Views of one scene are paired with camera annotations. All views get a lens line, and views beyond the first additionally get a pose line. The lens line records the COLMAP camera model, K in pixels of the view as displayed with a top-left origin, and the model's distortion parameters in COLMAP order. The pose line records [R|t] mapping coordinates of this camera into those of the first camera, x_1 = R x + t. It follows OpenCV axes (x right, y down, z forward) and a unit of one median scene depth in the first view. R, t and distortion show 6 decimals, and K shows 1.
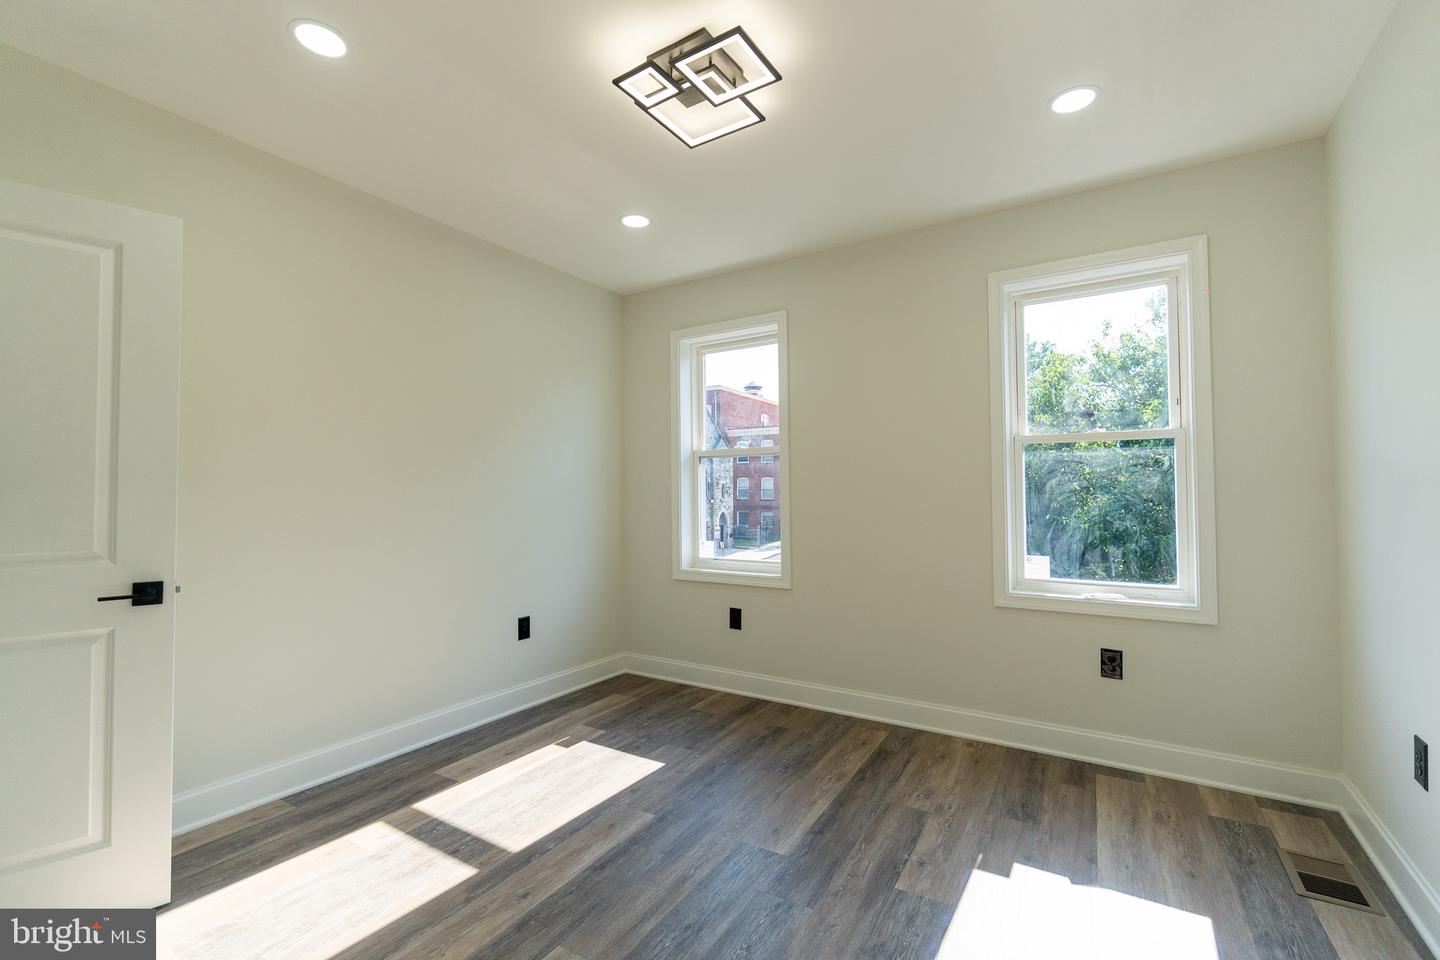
lens RADIAL K [[631.3, 0, 718.8], [0, 631.3, 481.2], [0, 0, 1]] dist [-0.000894, 0.001534]
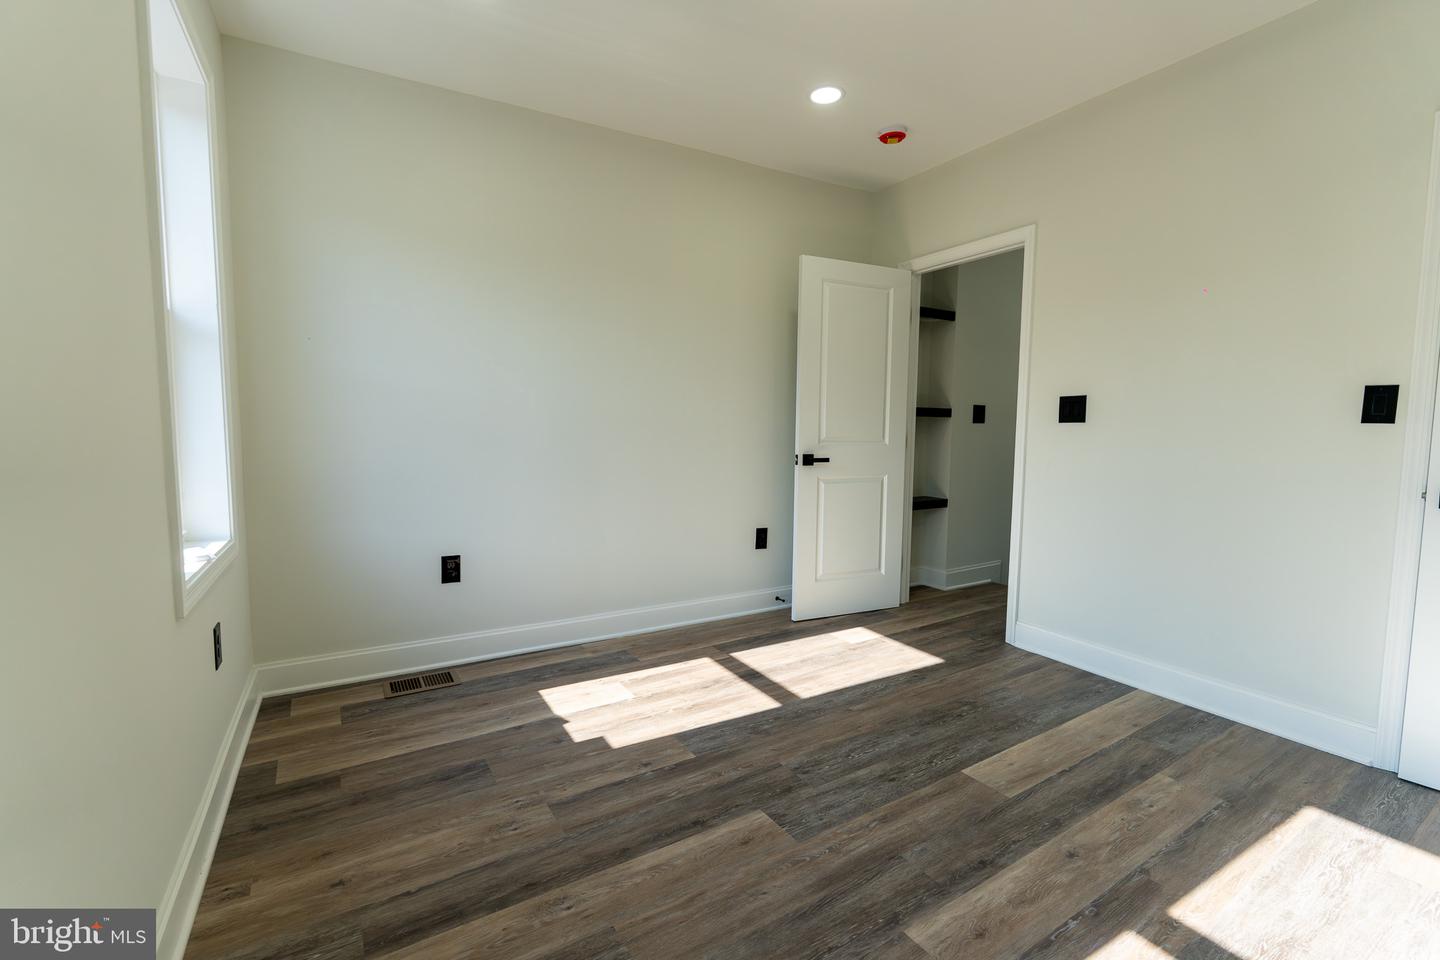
lens RADIAL K [[631.3, 0, 721.6], [0, 631.3, 478.6], [0, 0, 1]] dist [-0.000894, 0.001534]
pose [[-0.894794, -0.039187, 0.444757, -0.154842], [-0.013942, 0.998108, 0.059892, 0.055872], [-0.446262, 0.047390, -0.893647, 1.267310]]
